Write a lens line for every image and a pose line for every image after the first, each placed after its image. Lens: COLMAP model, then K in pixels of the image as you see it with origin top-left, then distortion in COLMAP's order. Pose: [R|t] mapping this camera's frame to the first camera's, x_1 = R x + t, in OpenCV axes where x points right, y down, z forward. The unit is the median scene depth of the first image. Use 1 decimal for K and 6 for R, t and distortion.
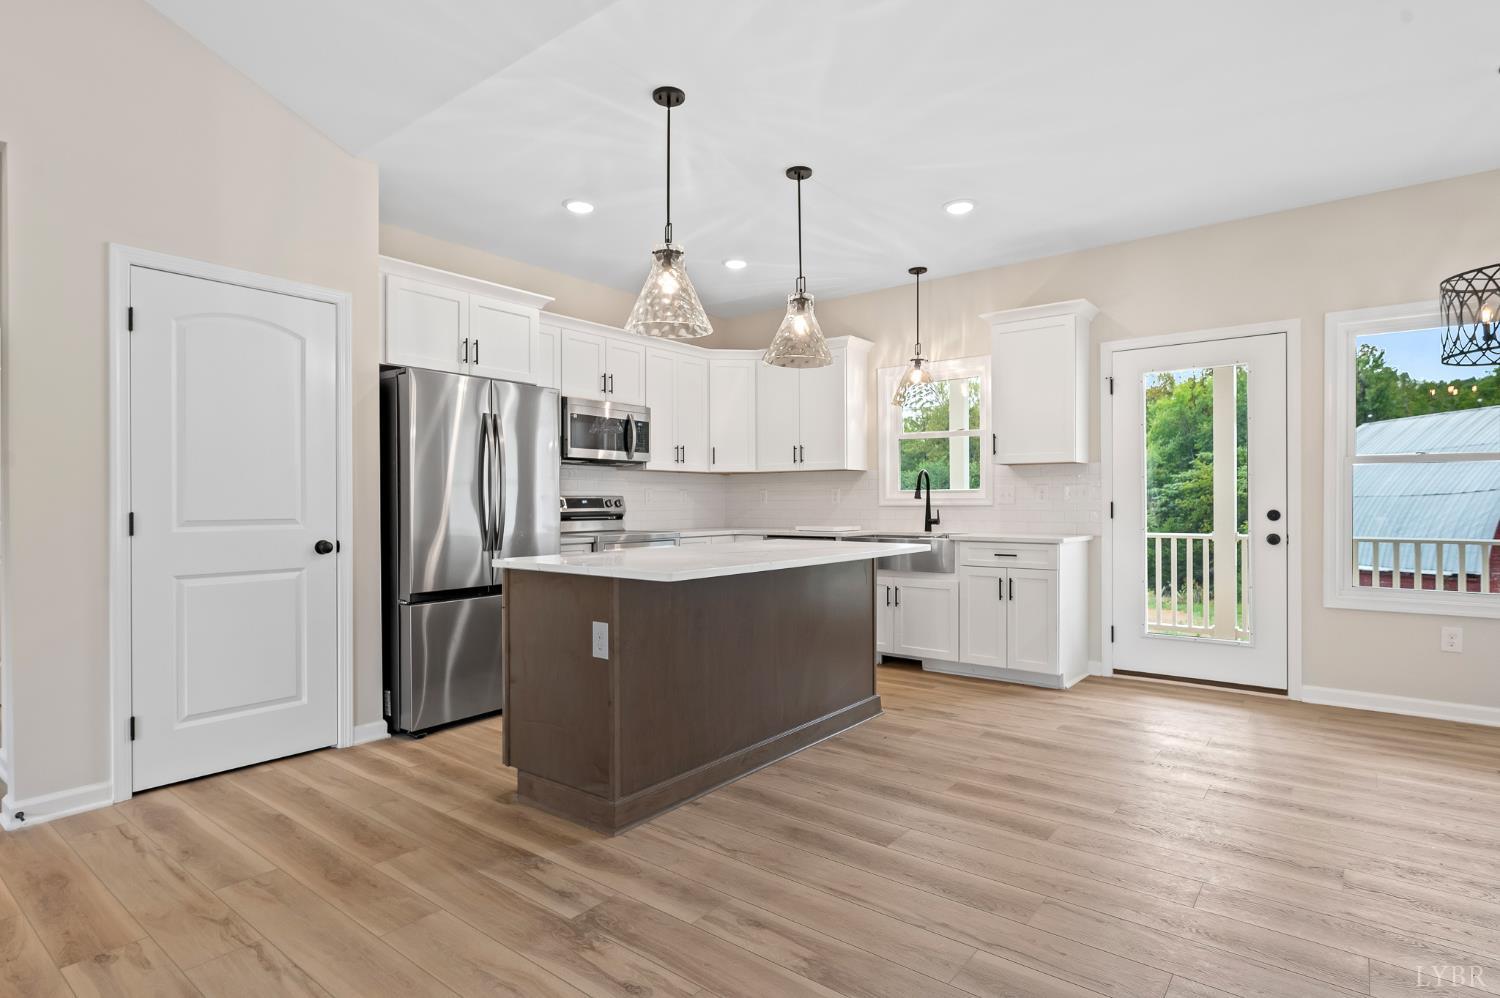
lens RADIAL K [[775.5, 0, 750.0], [0, 775.5, 499.0], [0, 0, 1]] dist [-0.000927, -0.000048]
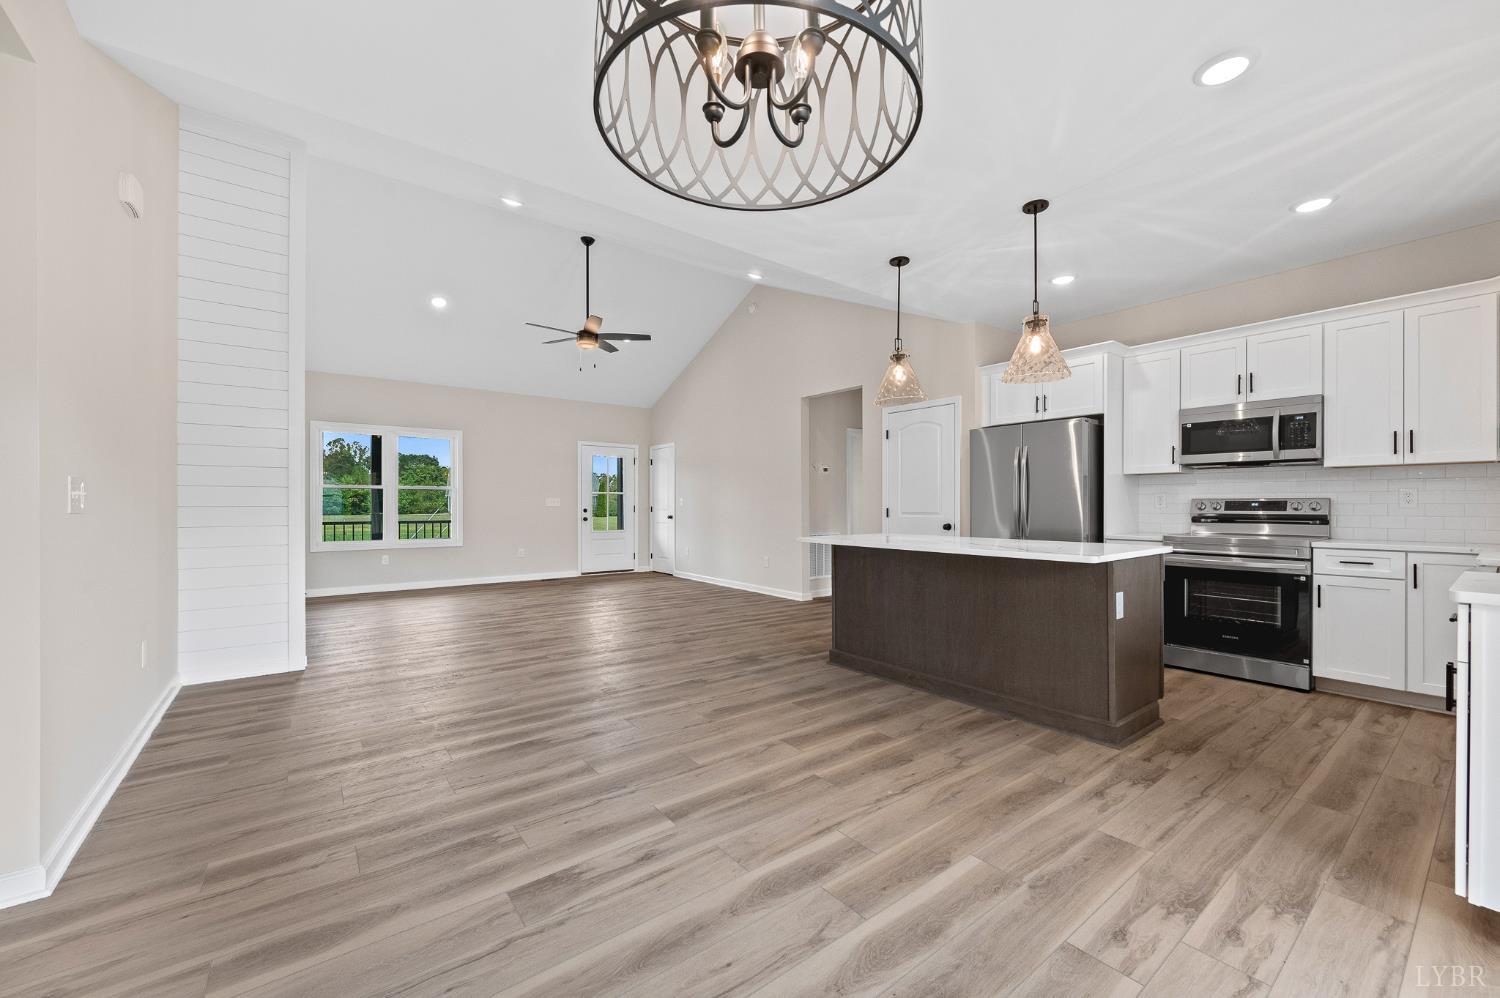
lens RADIAL K [[590.9, 0, 748.6], [0, 590.9, 505.7], [0, 0, 1]] dist [-0.003633, 0.000574]
pose [[-0.250341, 0.006930, -0.968133, 1.080115], [0.003765, 0.999974, 0.006184, -0.002925], [0.968150, -0.002097, -0.250360, 0.902251]]
